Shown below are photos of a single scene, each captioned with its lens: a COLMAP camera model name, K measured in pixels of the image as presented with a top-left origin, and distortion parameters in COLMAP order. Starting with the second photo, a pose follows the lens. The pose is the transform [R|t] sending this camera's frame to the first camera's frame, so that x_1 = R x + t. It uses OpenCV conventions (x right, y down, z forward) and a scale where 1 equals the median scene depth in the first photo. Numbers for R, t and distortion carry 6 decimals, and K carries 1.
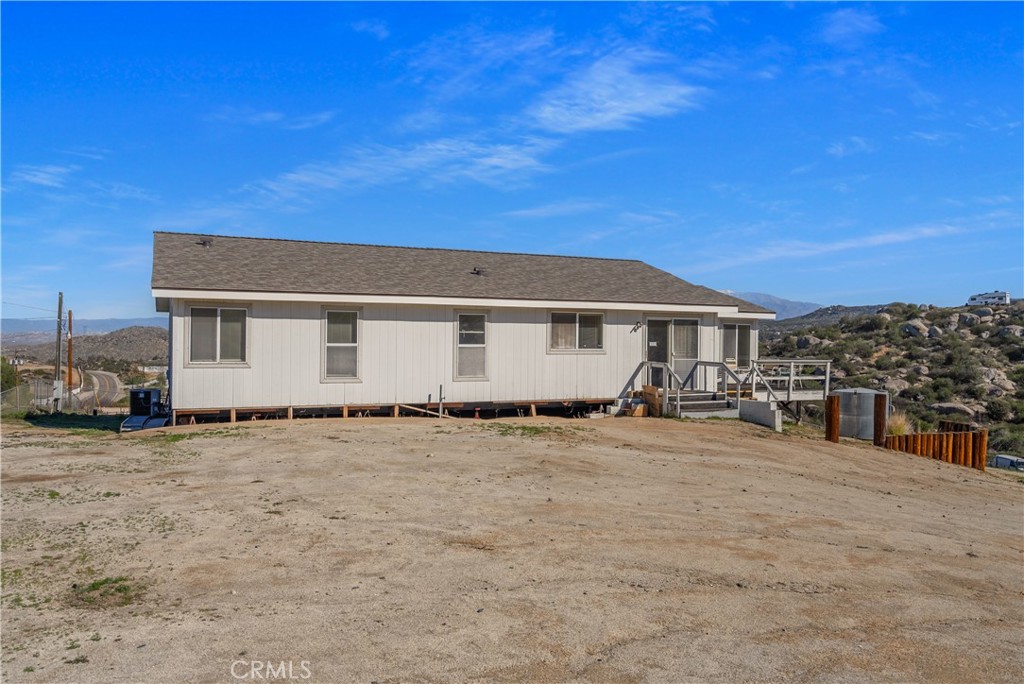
lens RADIAL K [[787.1, 0, 512.0], [0, 787.1, 342.0], [0, 0, 1]] dist [0.002866, -0.000301]
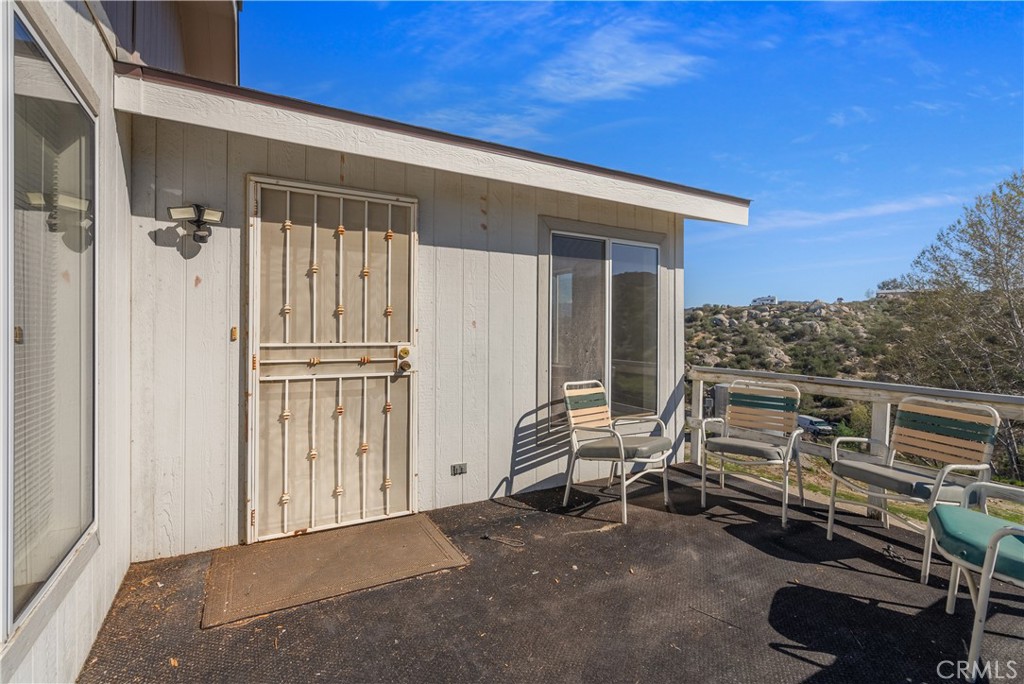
lens RADIAL K [[484.0, 0, 512.0], [0, 484.0, 342.0], [0, 0, 1]] dist [-0.000829, 0.001038]
pose [[0.995555, -0.009406, 0.093708, 0.046306], [0.007472, 0.999752, 0.020968, 0.001190], [-0.093882, -0.020174, 0.995379, 0.163839]]
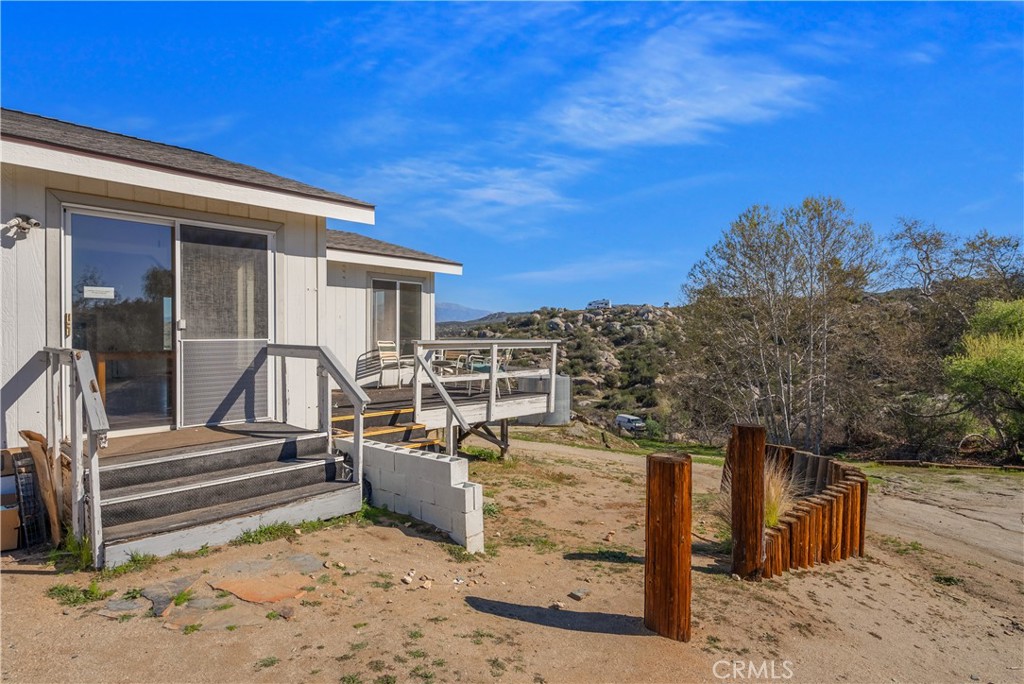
lens RADIAL K [[570.6, 0, 512.0], [0, 570.6, 342.0], [0, 0, 1]] dist [-0.000135, -0.000057]
pose [[0.917376, -0.014500, 0.397758, 0.037753], [0.011192, 0.999881, 0.010638, 0.003458], [-0.397865, -0.005307, 0.917428, 0.112890]]
